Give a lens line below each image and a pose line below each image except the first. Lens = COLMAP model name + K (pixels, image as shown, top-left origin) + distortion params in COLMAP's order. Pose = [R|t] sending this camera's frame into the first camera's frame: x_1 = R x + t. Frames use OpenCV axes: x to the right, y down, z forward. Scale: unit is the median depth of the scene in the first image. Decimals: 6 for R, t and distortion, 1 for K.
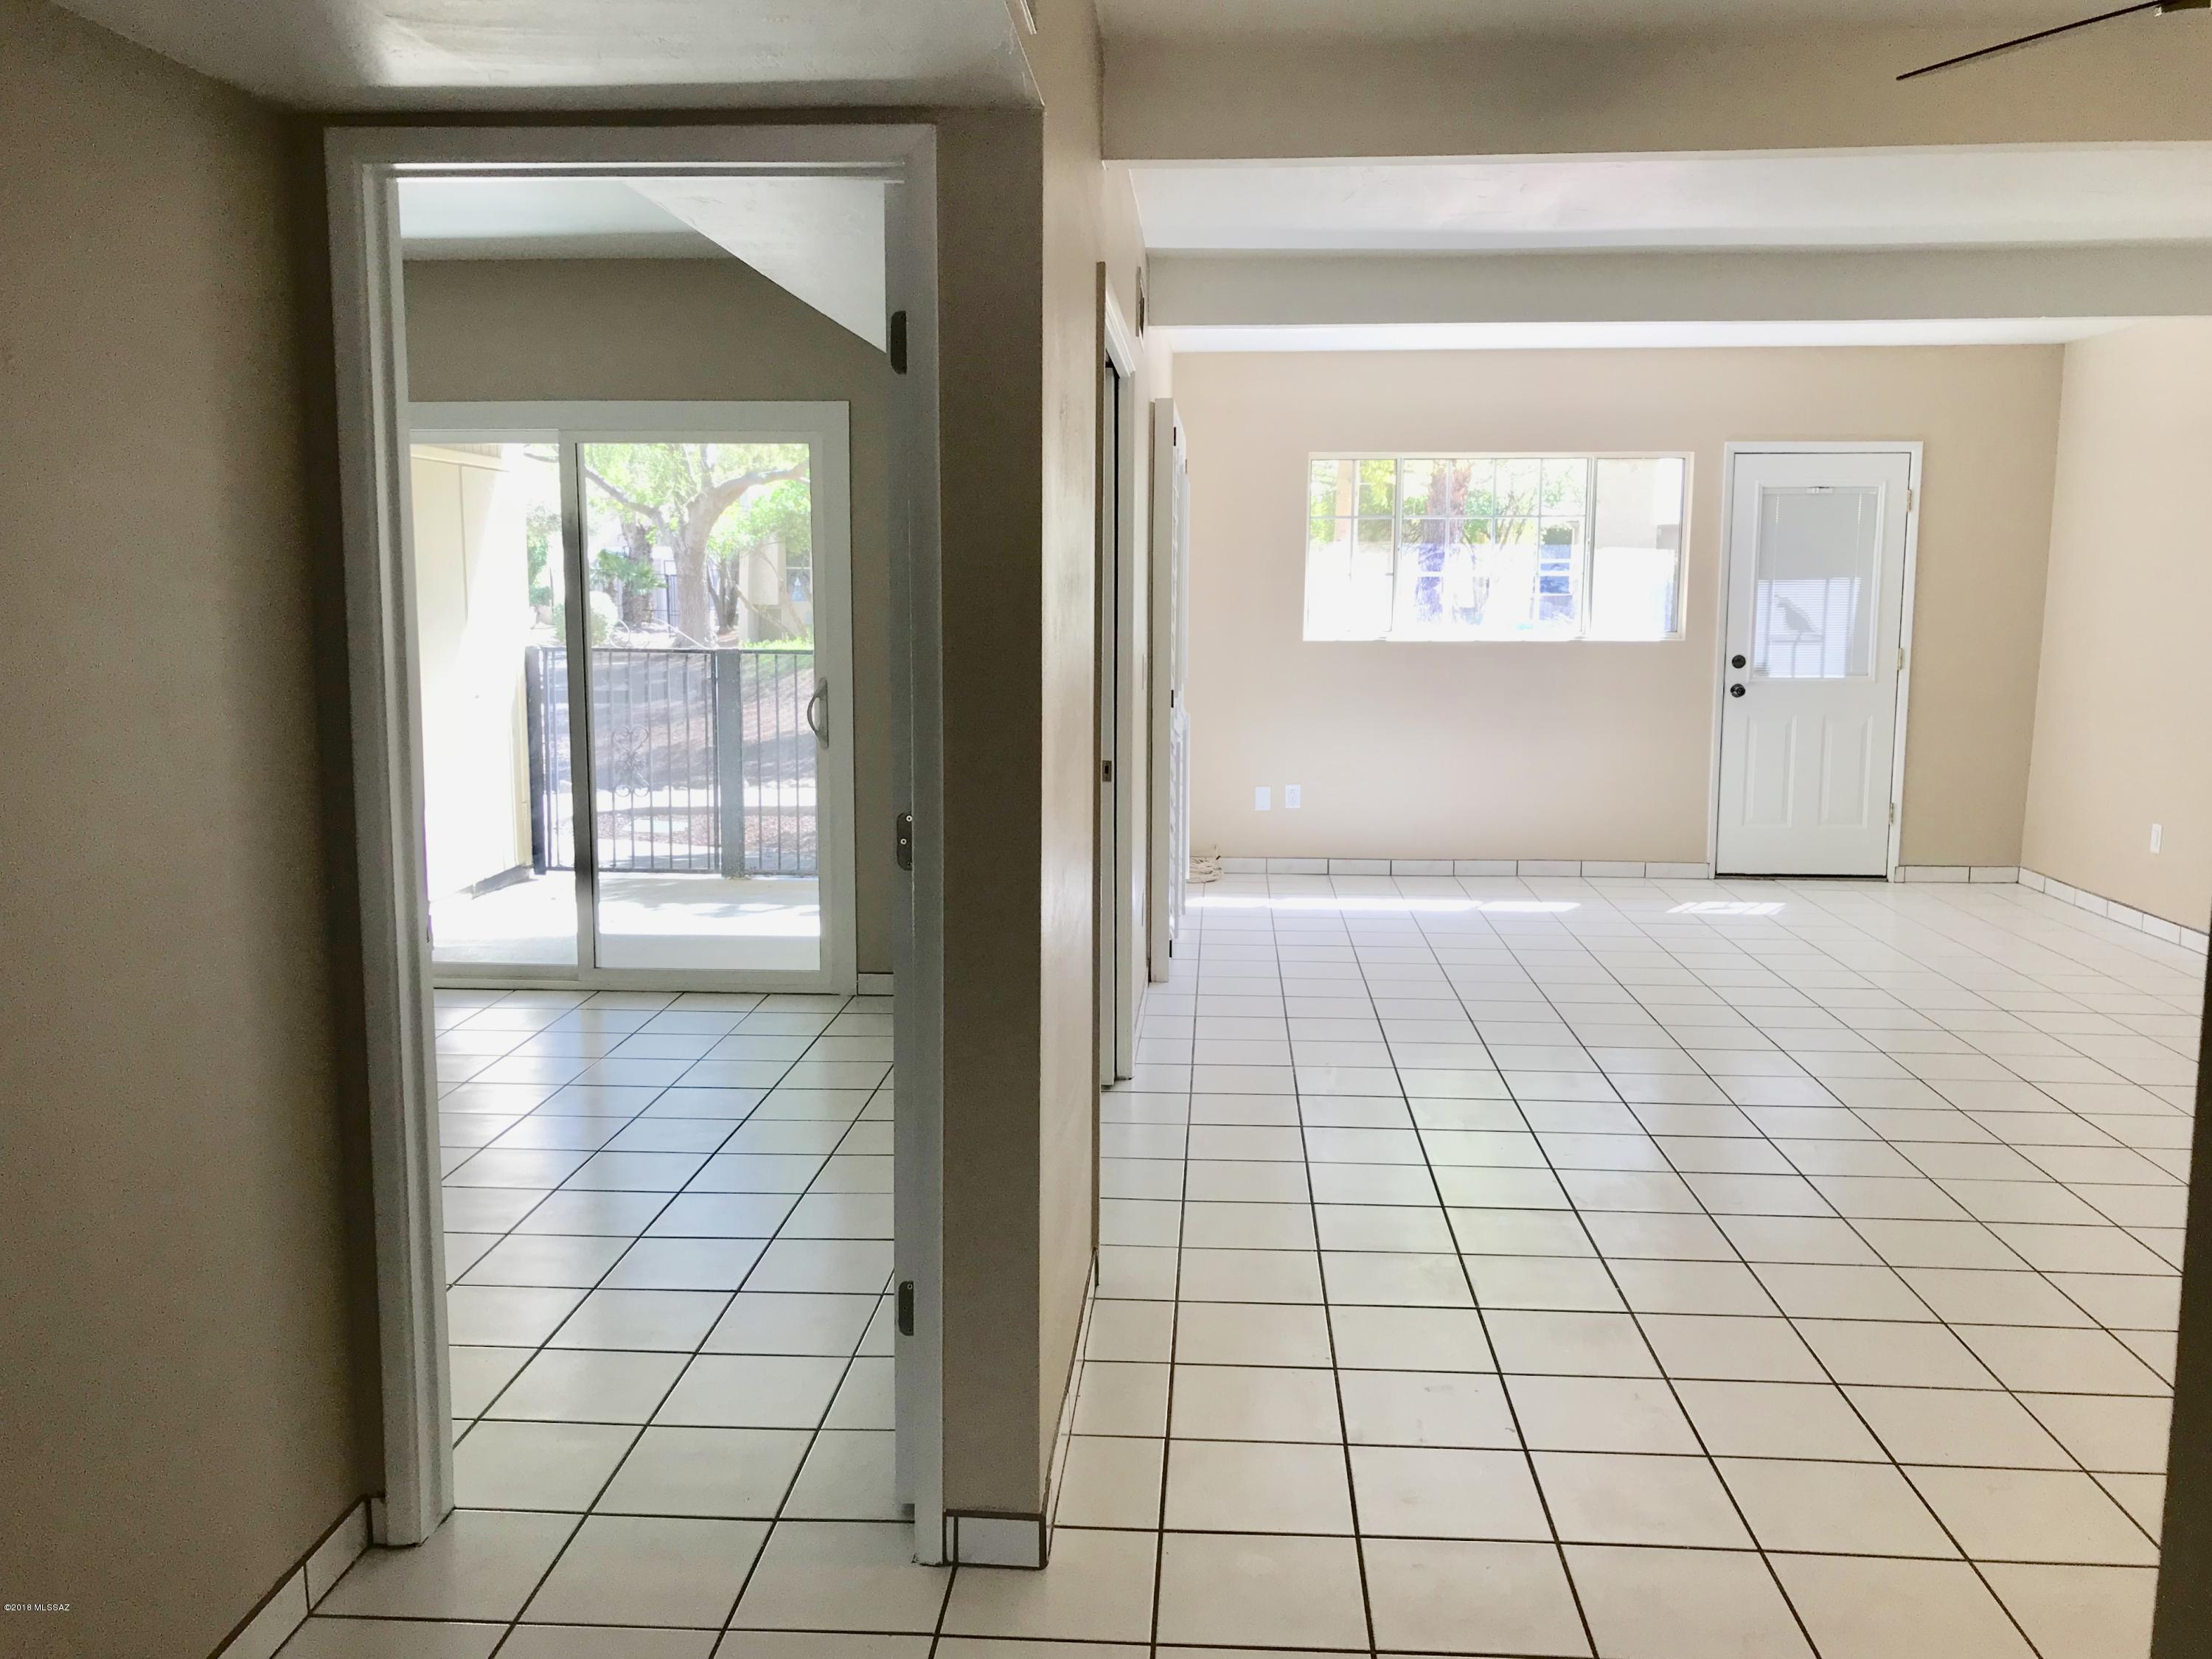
lens RADIAL K [[1811.2, 0, 1096.7], [0, 1811.2, 837.5], [0, 0, 1]] dist [0.045911, -0.060757]
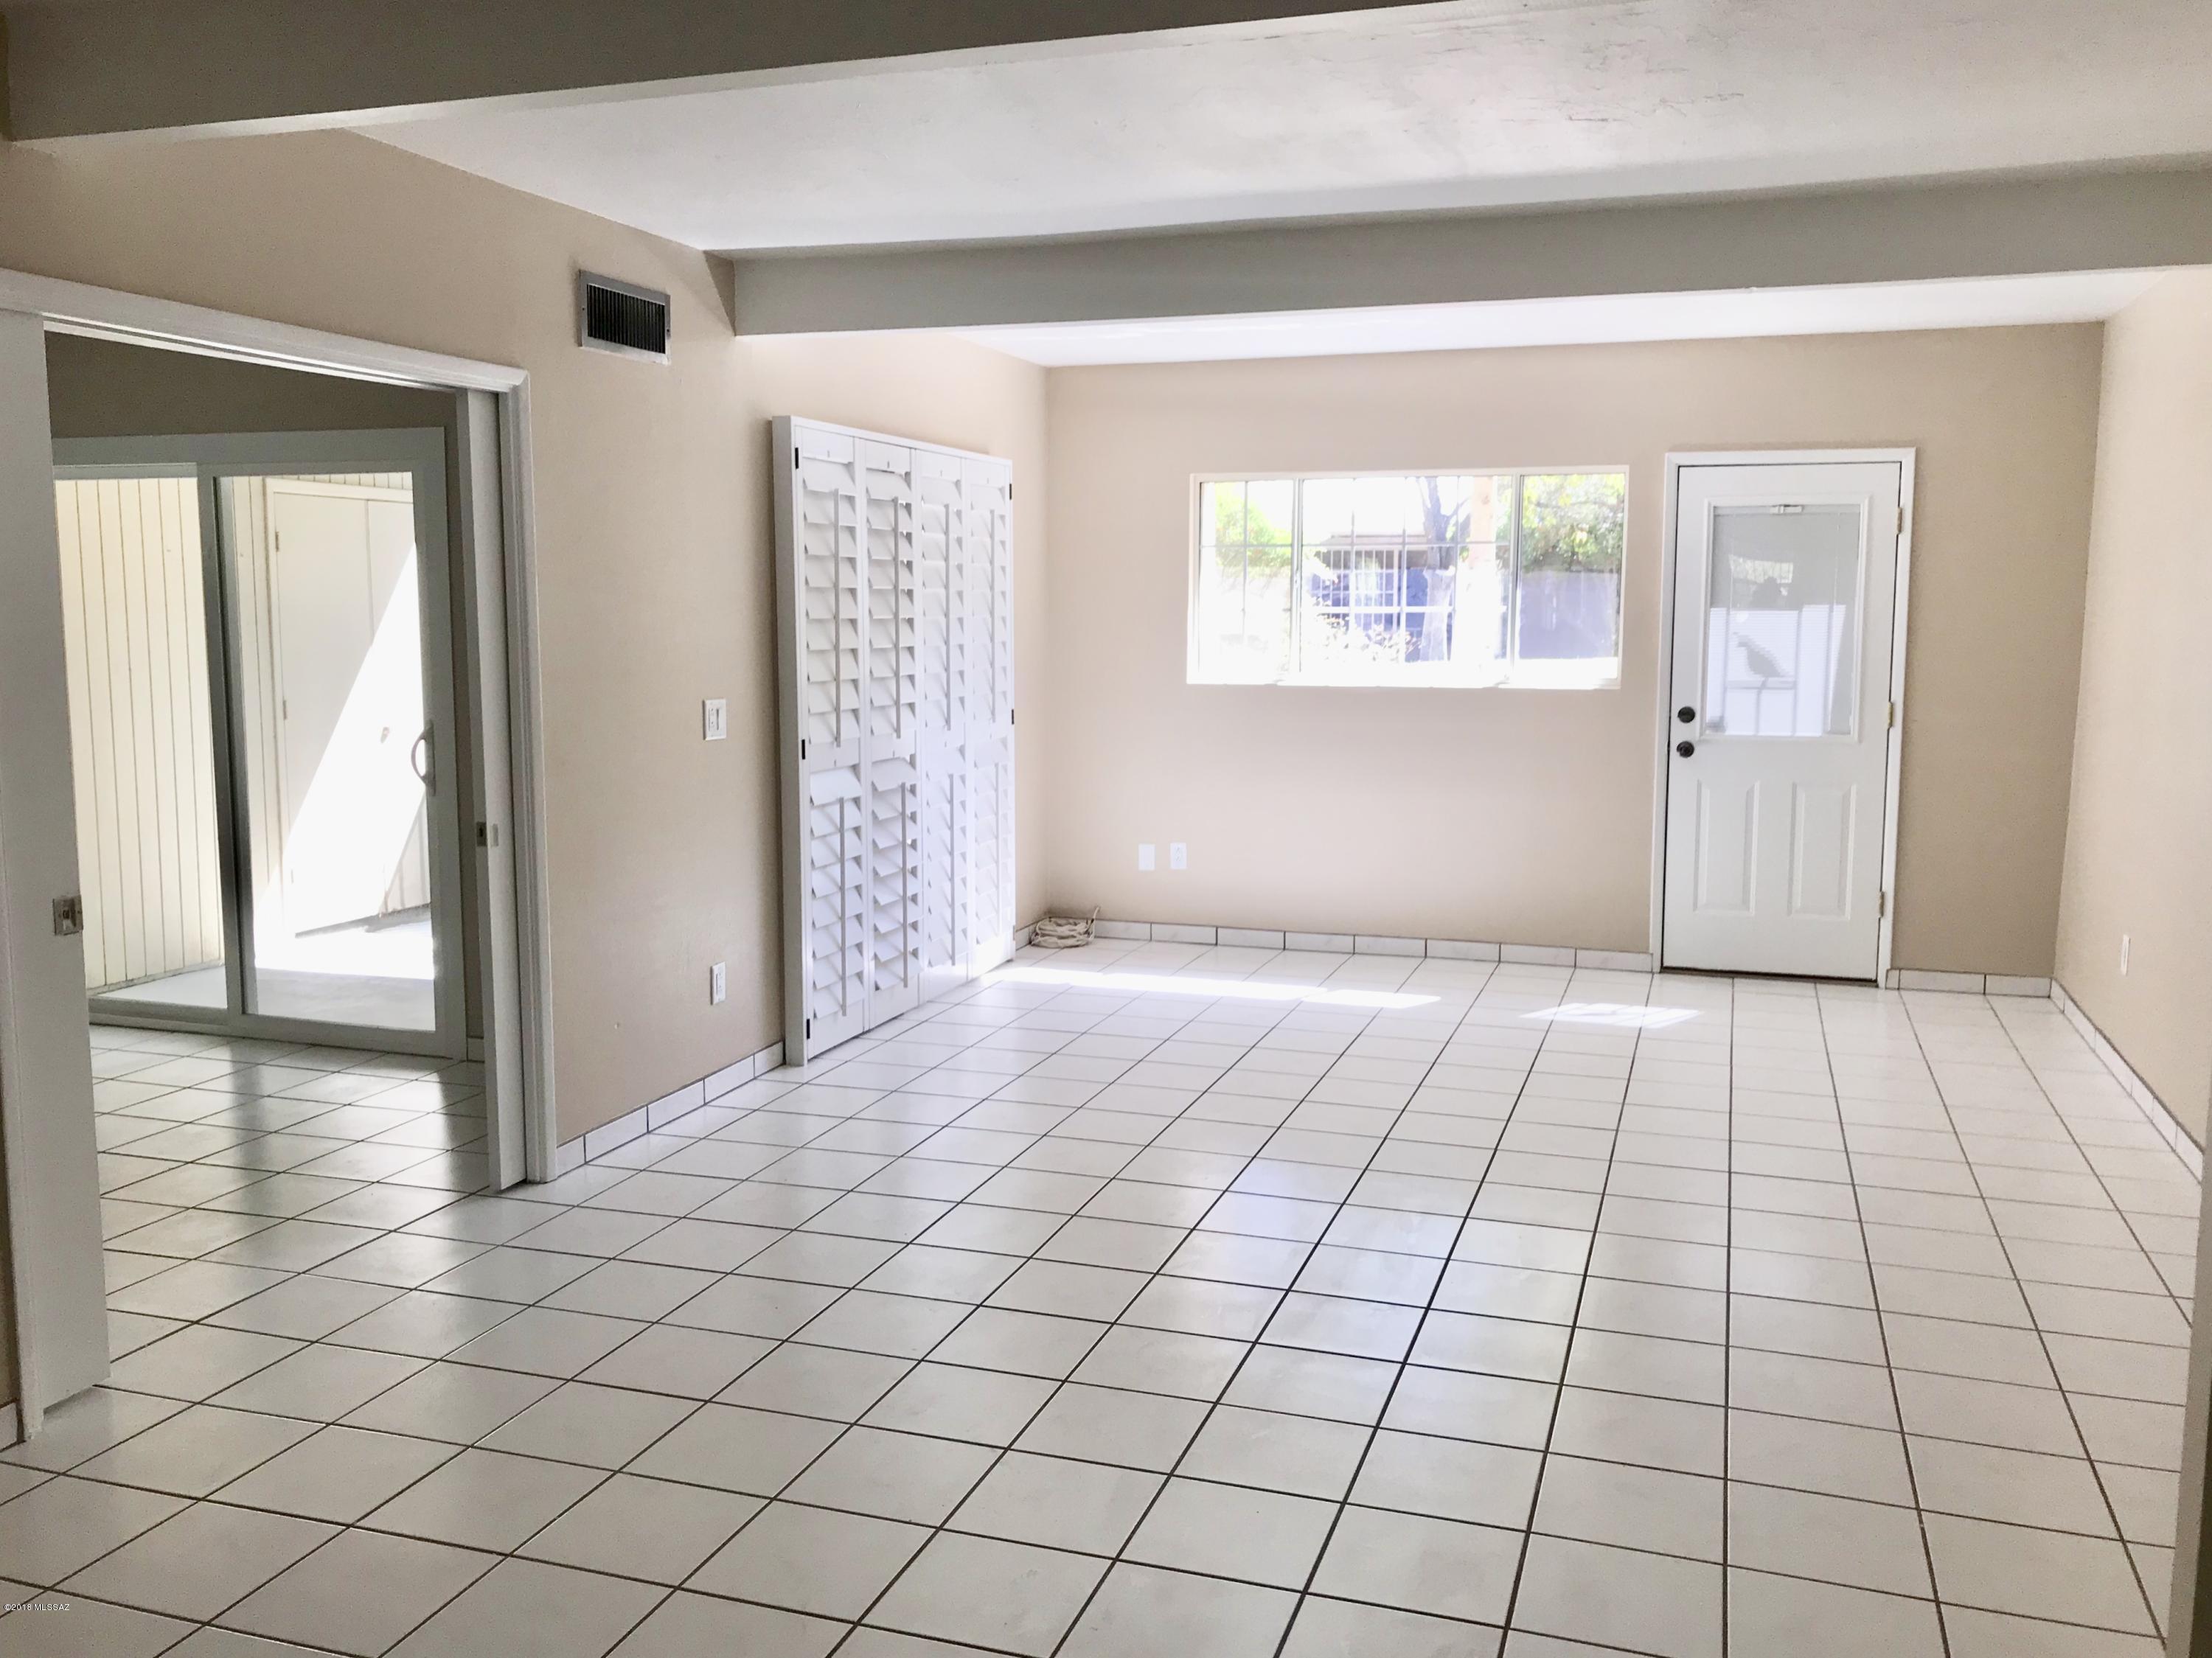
lens RADIAL K [[1811.1, 0, 1109.6], [0, 1811.1, 811.9], [0, 0, 1]] dist [0.045911, -0.060757]
pose [[0.966461, 0.028756, -0.255198, 0.310761], [-0.036710, 0.998976, -0.026462, -0.020097], [0.254176, 0.034943, 0.966527, 0.127838]]
